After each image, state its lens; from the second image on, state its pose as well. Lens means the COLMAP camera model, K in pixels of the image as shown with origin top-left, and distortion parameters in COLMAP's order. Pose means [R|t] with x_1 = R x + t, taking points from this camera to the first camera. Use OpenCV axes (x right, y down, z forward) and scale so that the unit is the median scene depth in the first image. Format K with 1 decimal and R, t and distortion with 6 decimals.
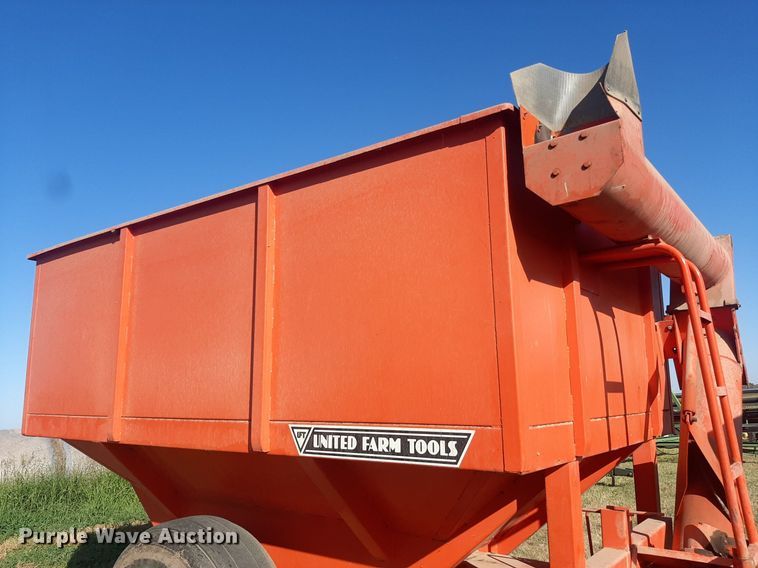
lens RADIAL K [[578.3, 0, 400.9], [0, 578.3, 280.8], [0, 0, 1]] dist [0.061044, -0.124218]
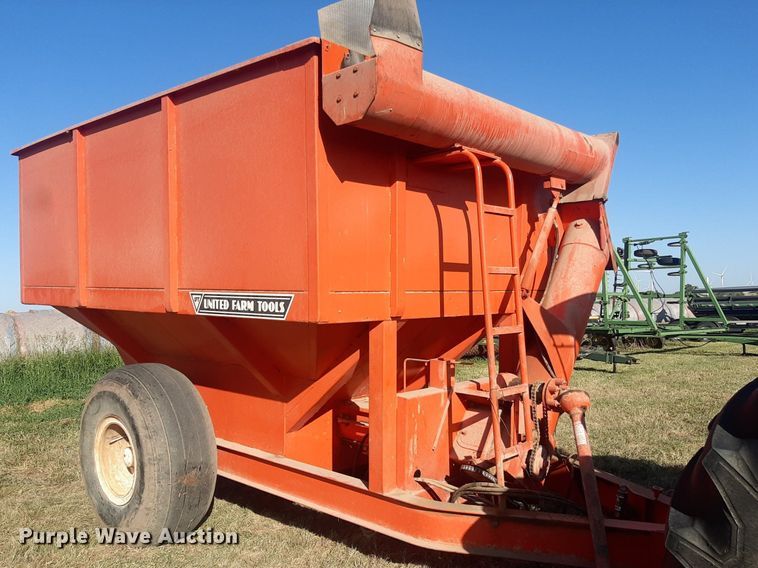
lens RADIAL K [[625.7, 0, 401.5], [0, 625.7, 316.1], [0, 0, 1]] dist [0.005050, -0.068848]
pose [[0.996882, 0.020066, -0.076314, 0.420703], [-0.001082, 0.970512, 0.241050, -0.042682], [0.078901, -0.240216, 0.967508, -0.363936]]
